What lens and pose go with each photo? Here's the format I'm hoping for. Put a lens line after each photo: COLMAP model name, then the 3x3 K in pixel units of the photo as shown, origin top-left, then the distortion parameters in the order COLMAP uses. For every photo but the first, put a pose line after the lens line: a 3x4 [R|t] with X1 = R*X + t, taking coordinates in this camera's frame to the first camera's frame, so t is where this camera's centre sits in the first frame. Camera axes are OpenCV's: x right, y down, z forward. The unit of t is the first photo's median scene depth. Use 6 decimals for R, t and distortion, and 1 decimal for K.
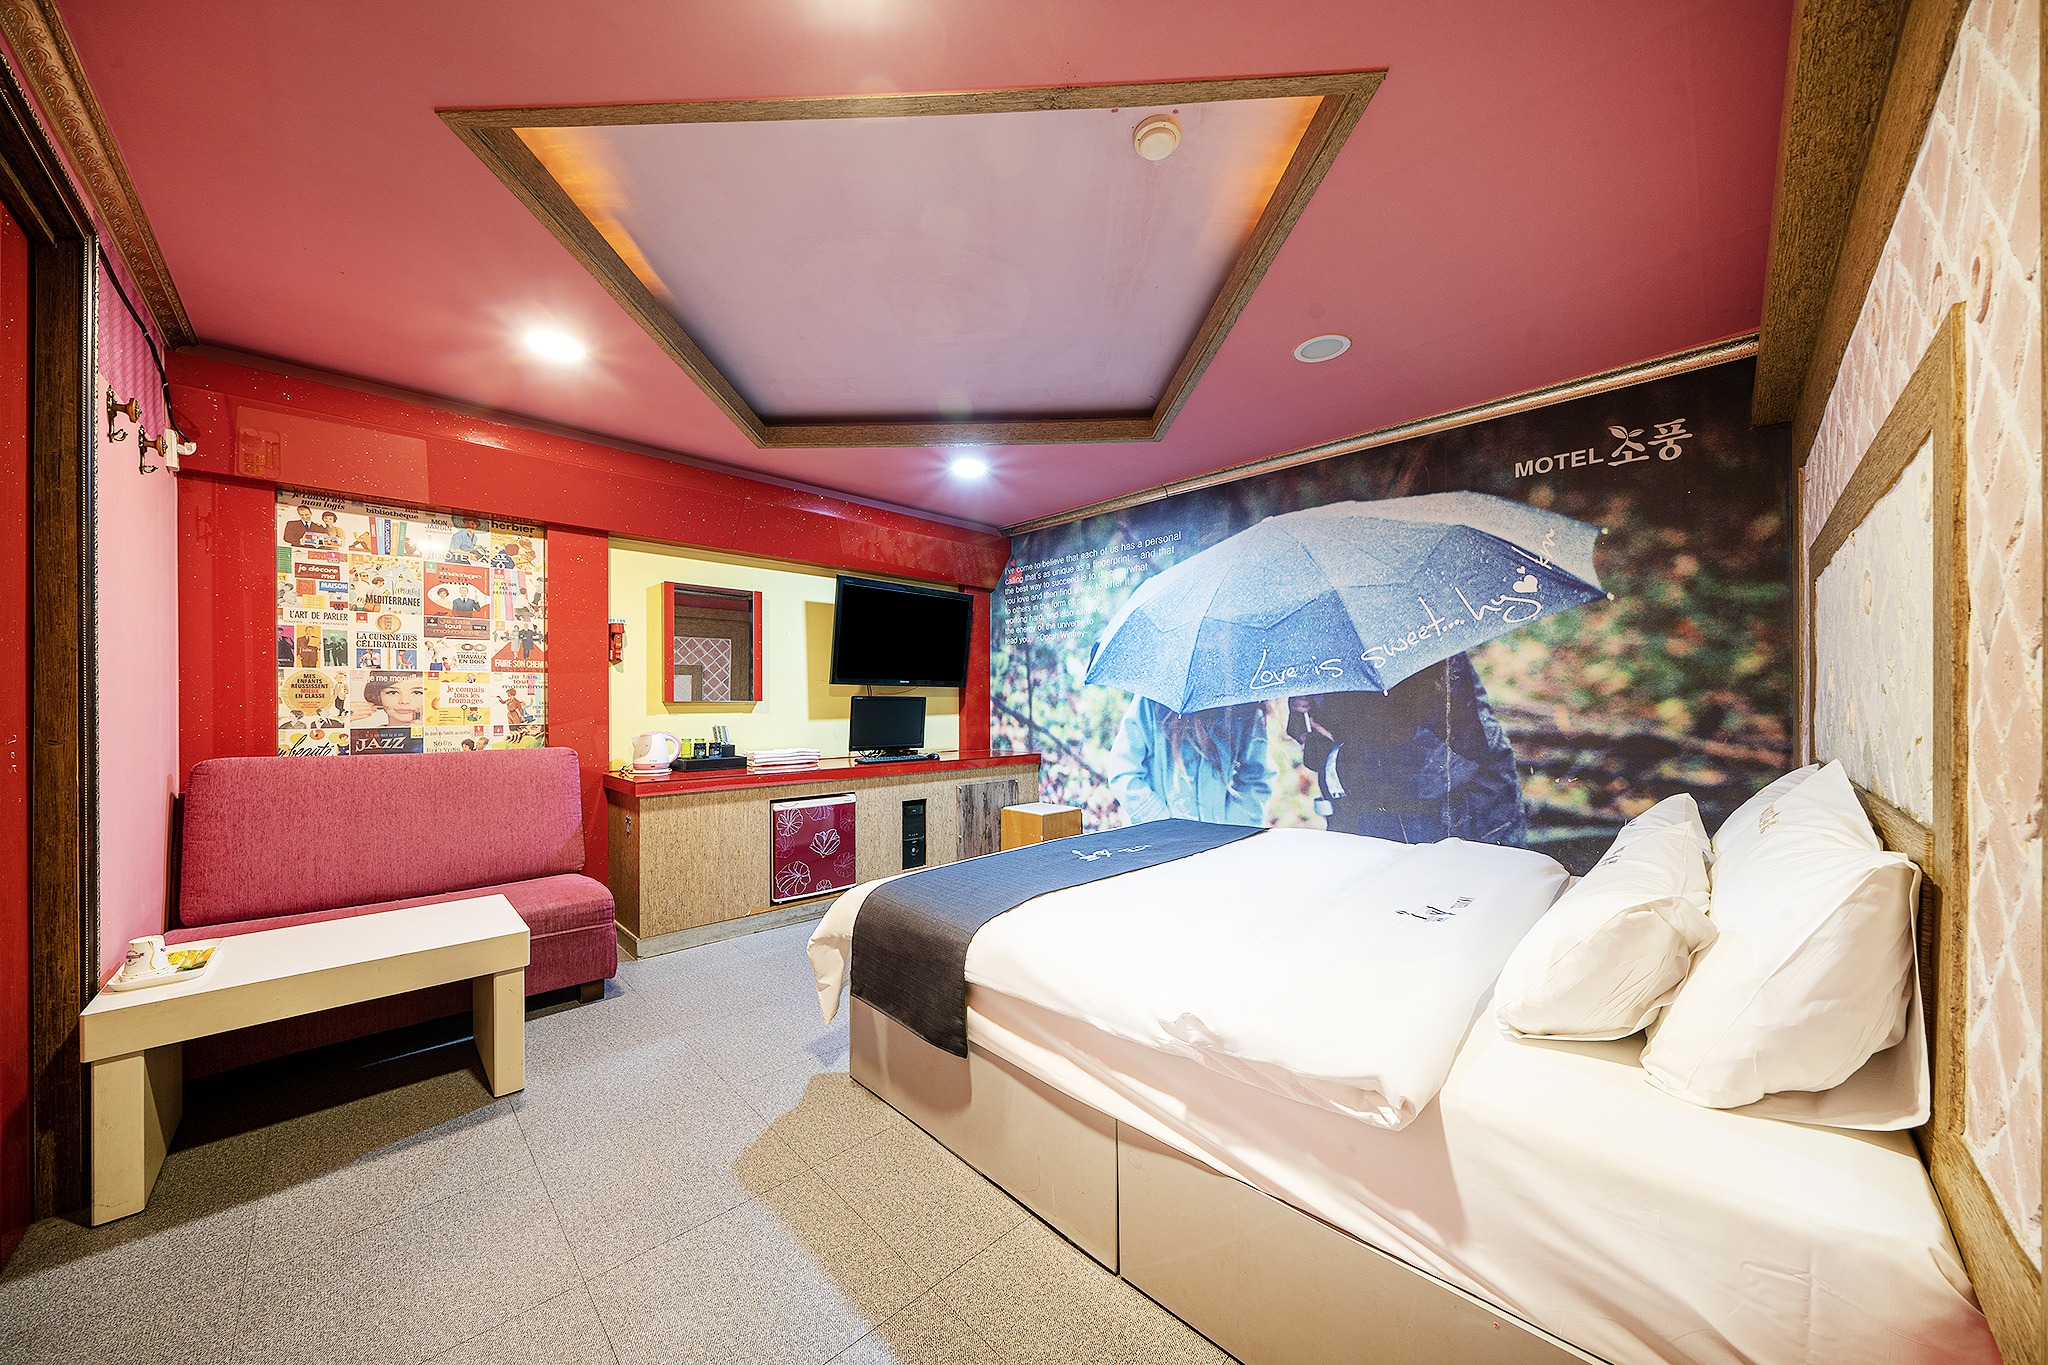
lens RADIAL K [[701.2, 0, 1017.2], [0, 701.2, 697.0], [0, 0, 1]] dist [-0.000755, -0.000044]
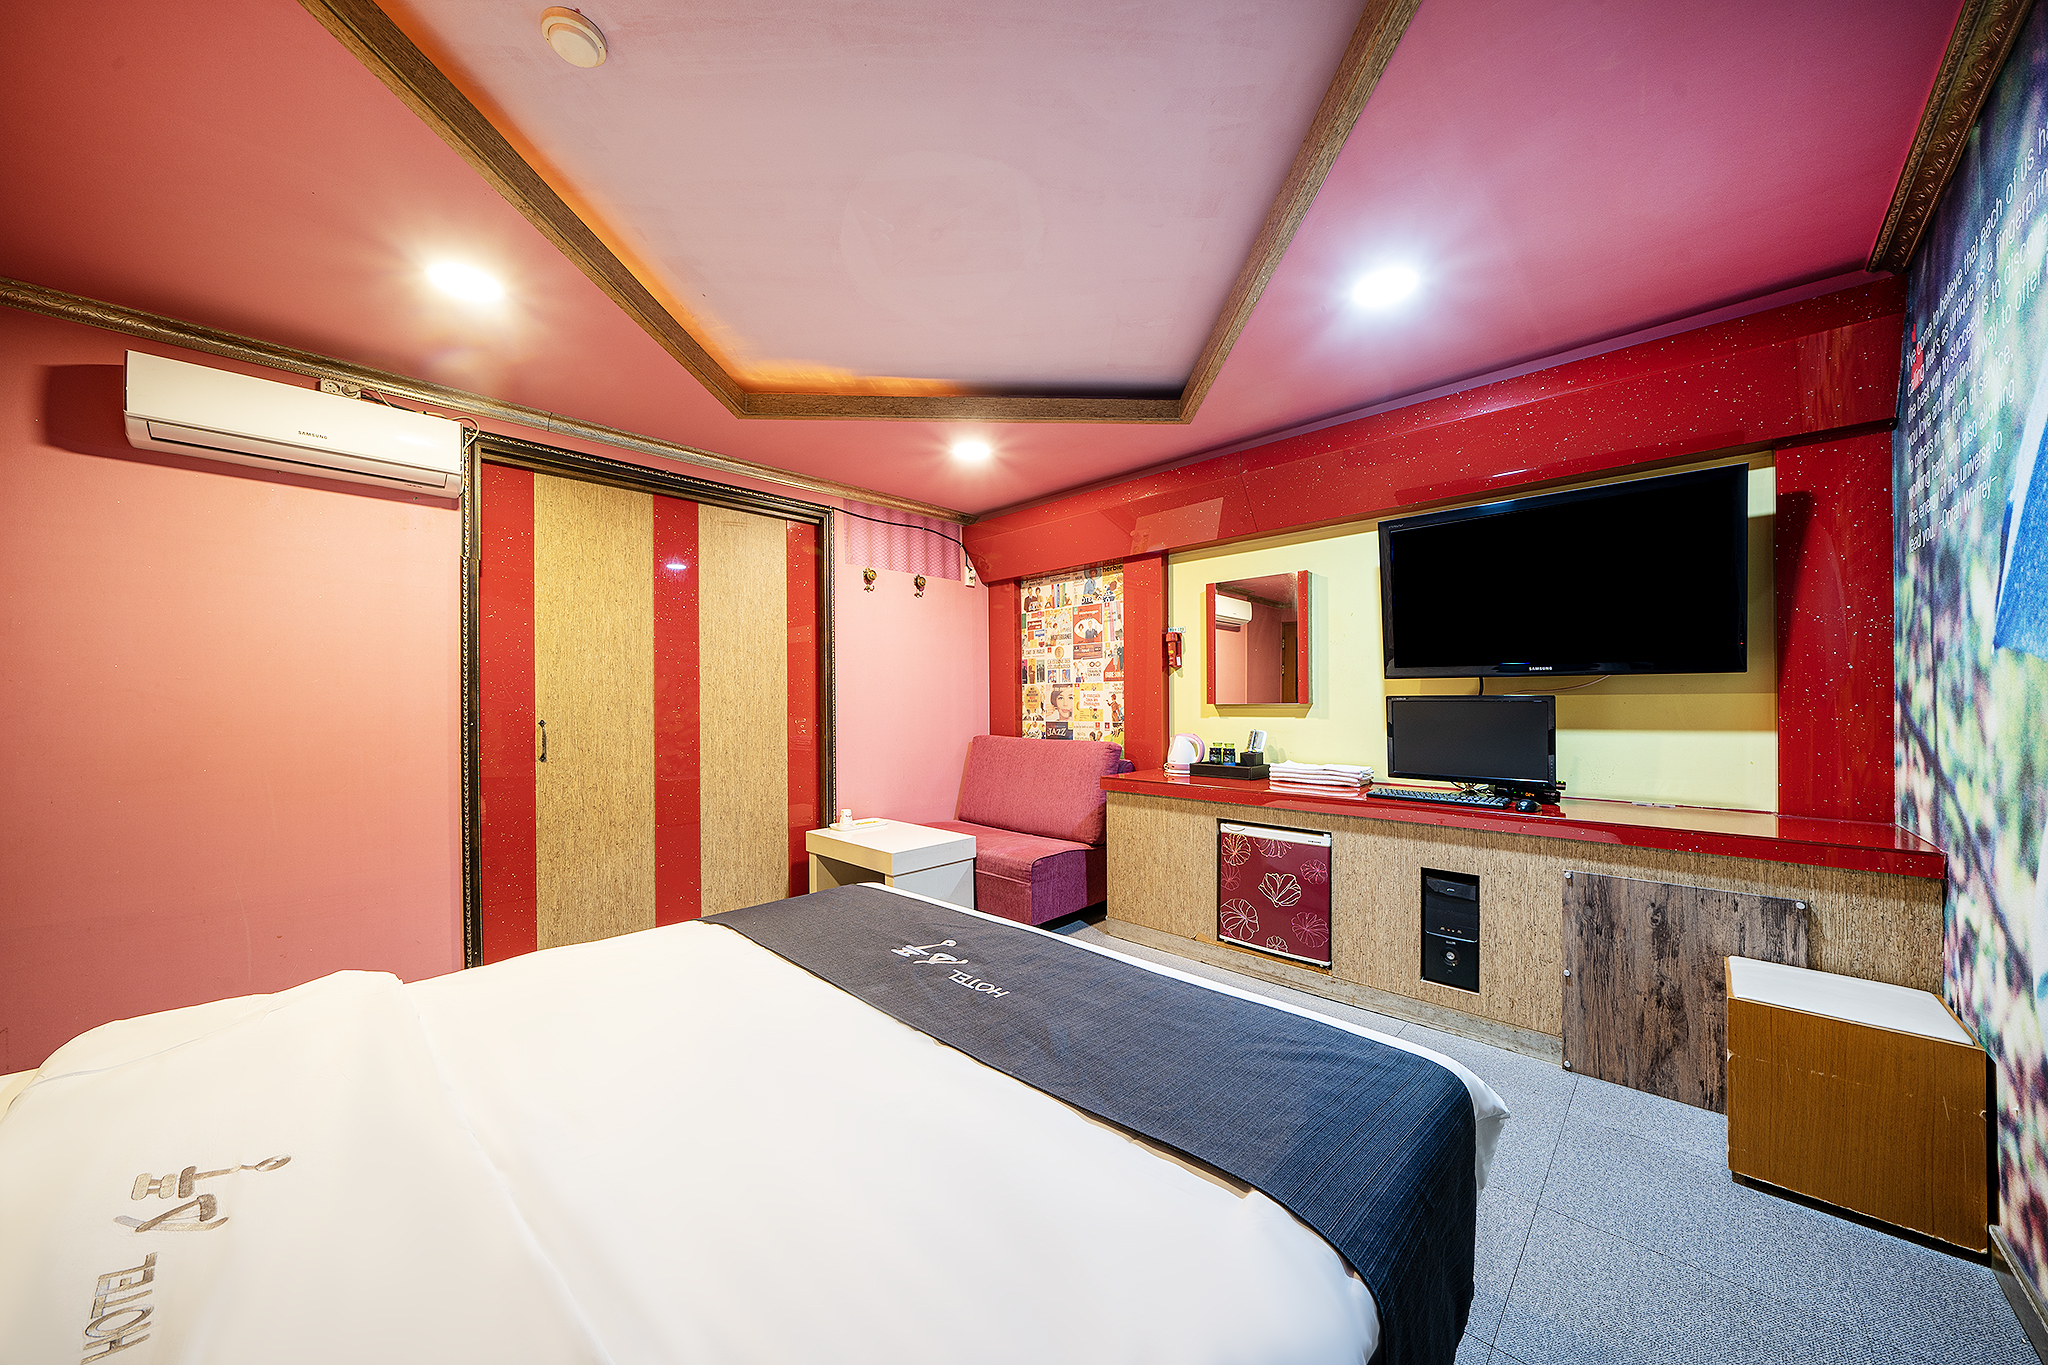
lens RADIAL K [[701.2, 0, 1025.6], [0, 701.2, 695.6], [0, 0, 1]] dist [-0.000755, -0.000044]
pose [[0.028052, -0.009795, -0.999558, 0.565906], [0.009770, 0.999907, -0.009525, 0.001251], [0.999559, -0.009499, 0.028145, 0.819087]]
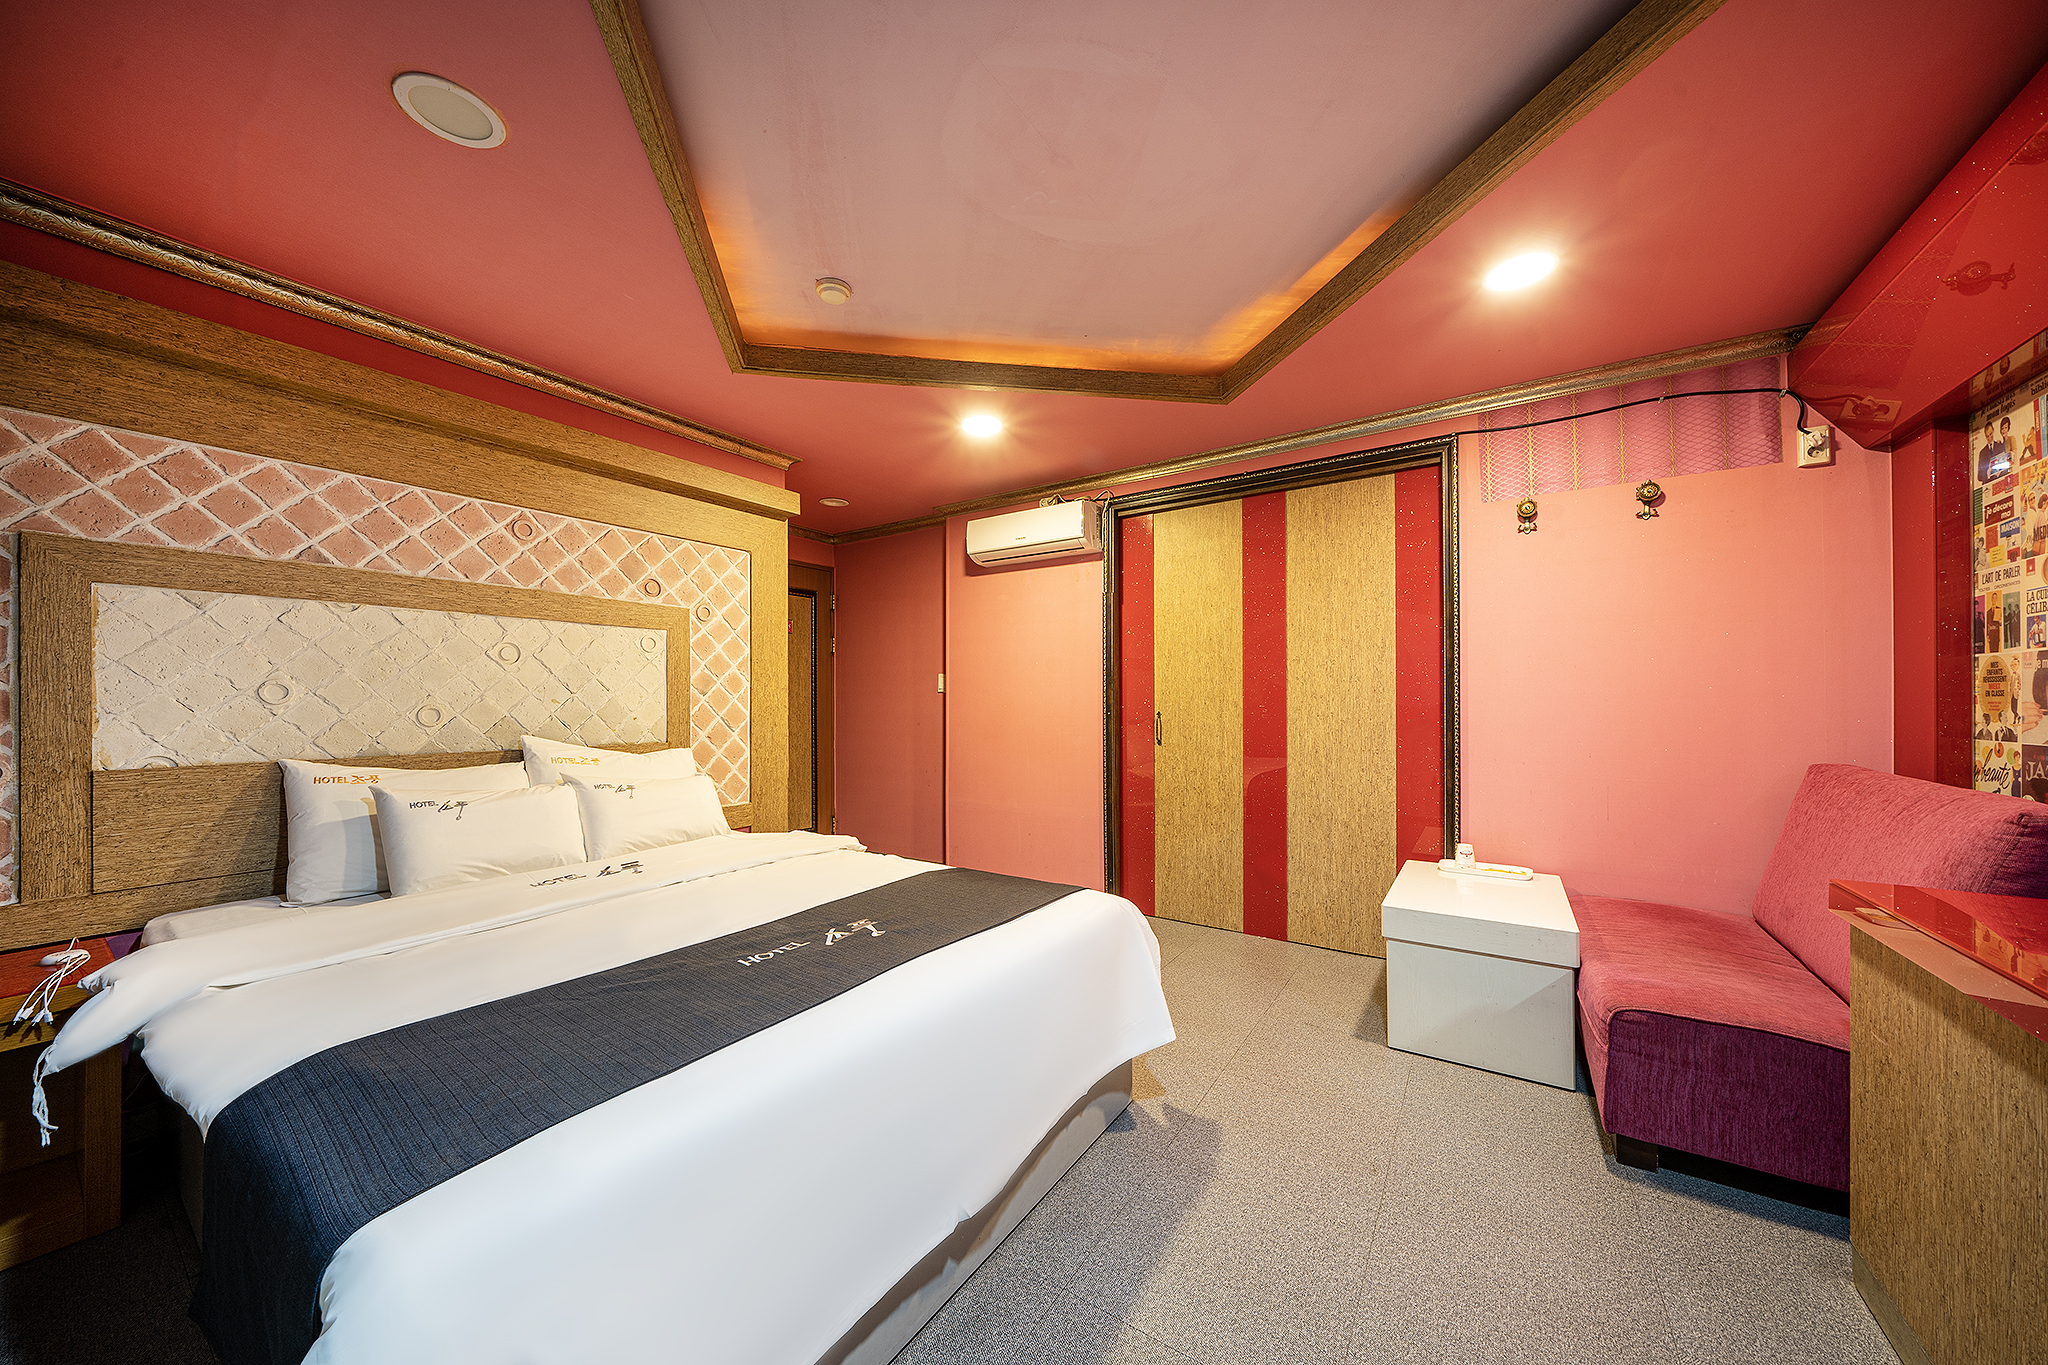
lens RADIAL K [[701.2, 0, 1009.1], [0, 701.2, 698.1], [0, 0, 1]] dist [-0.000755, -0.000044]
pose [[-0.980284, 0.002600, -0.197576, 0.074298], [0.004089, 0.999966, -0.007131, 0.003596], [0.197551, -0.007798, -0.980262, 1.299686]]
